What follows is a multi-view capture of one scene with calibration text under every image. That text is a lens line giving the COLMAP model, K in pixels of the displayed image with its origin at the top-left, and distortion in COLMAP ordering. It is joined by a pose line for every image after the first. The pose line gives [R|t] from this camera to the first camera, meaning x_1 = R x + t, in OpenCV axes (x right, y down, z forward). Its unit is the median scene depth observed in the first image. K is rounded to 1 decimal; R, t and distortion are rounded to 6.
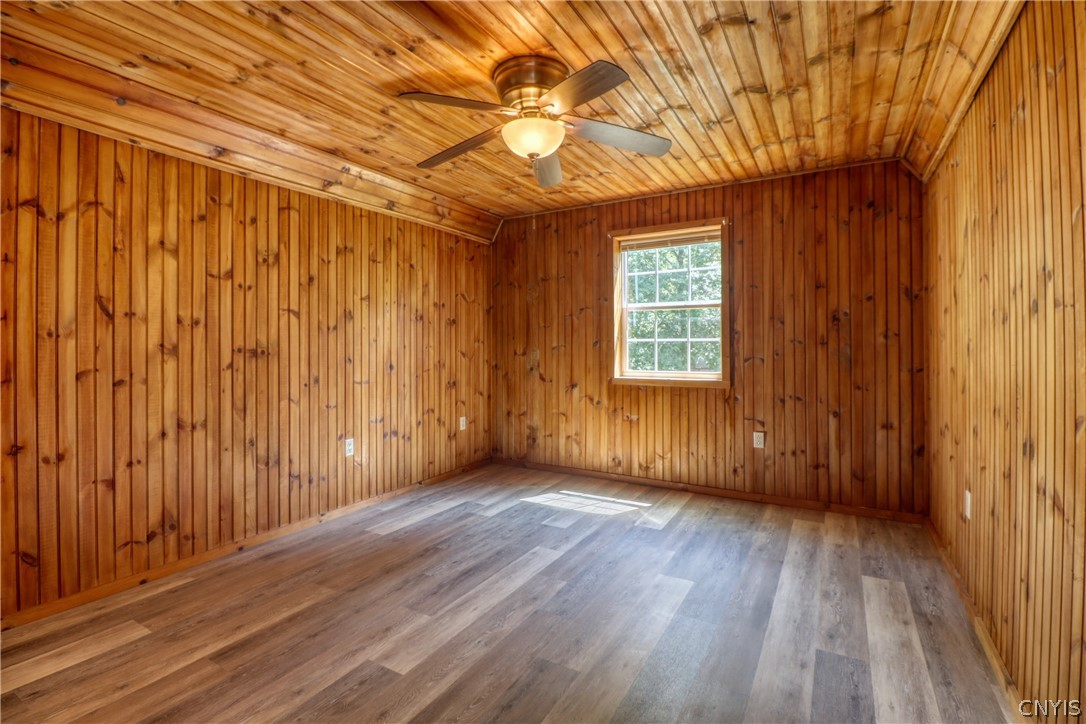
lens RADIAL K [[504.9, 0, 544.5], [0, 504.9, 343.0], [0, 0, 1]] dist [0.003016, -0.014529]
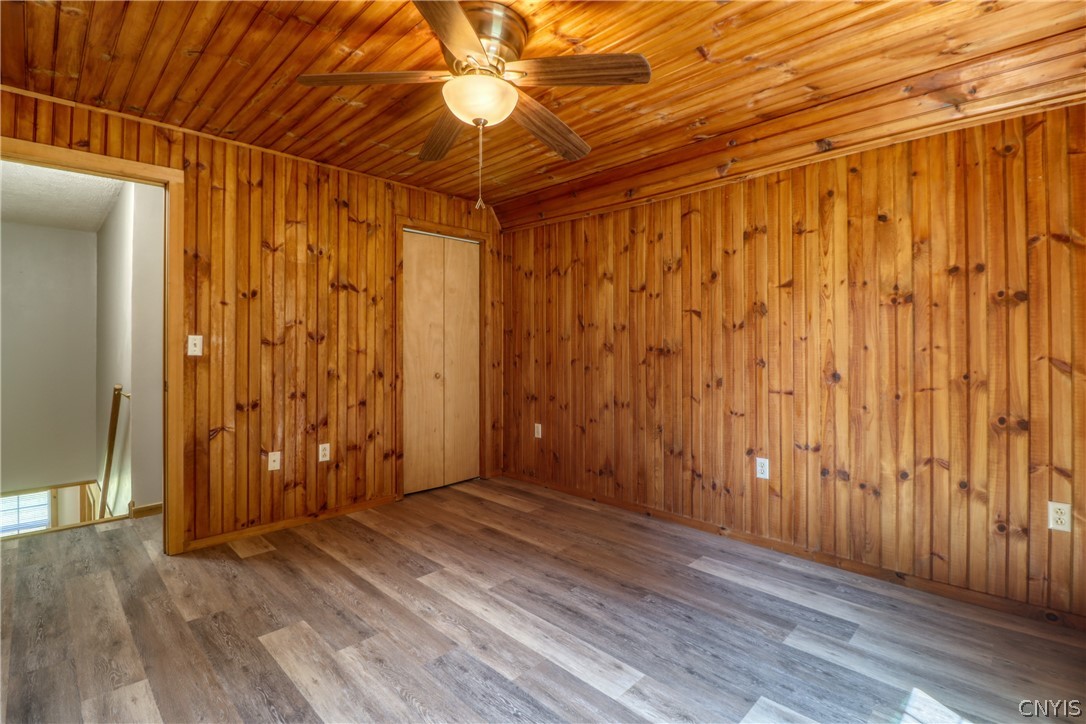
lens RADIAL K [[504.9, 0, 544.5], [0, 504.9, 343.0], [0, 0, 1]] dist [0.003016, -0.014529]
pose [[-0.248672, -0.001105, -0.968587, 0.688239], [0.004548, 0.999987, -0.002309, 0.001915], [0.968577, -0.004979, -0.248664, 1.171369]]
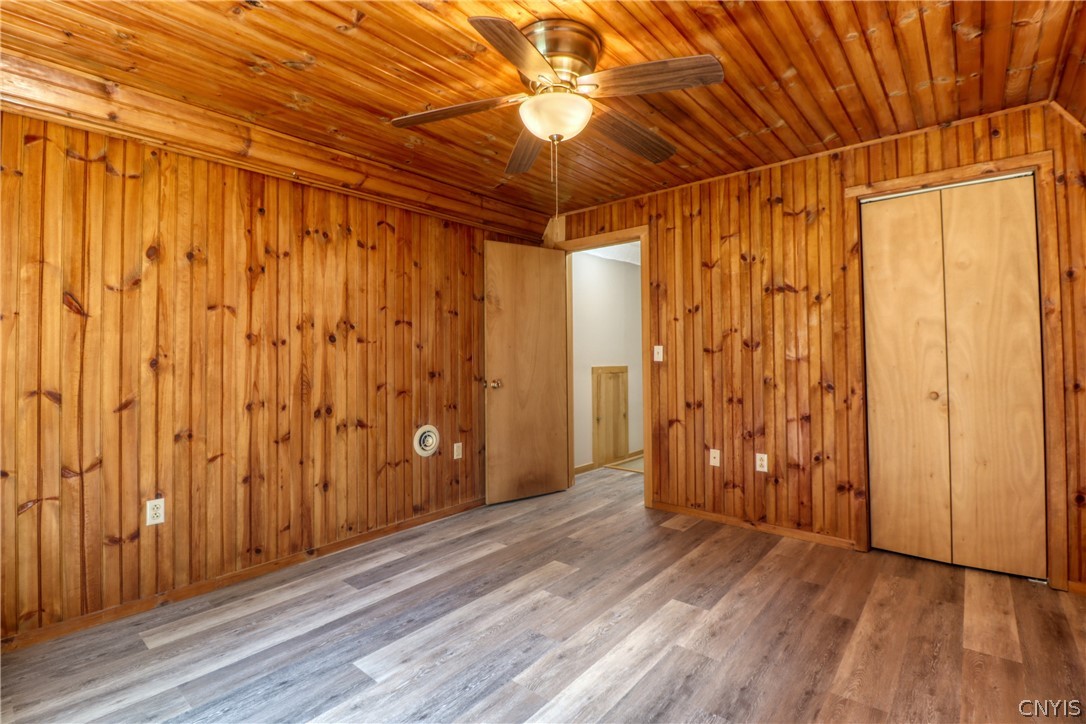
lens RADIAL K [[504.9, 0, 544.5], [0, 504.9, 343.0], [0, 0, 1]] dist [0.003016, -0.014529]
pose [[-0.984367, 0.017383, 0.175269, -0.132433], [0.013116, 0.999589, -0.025474, 0.003736], [-0.175640, -0.022777, -0.984191, 1.650890]]
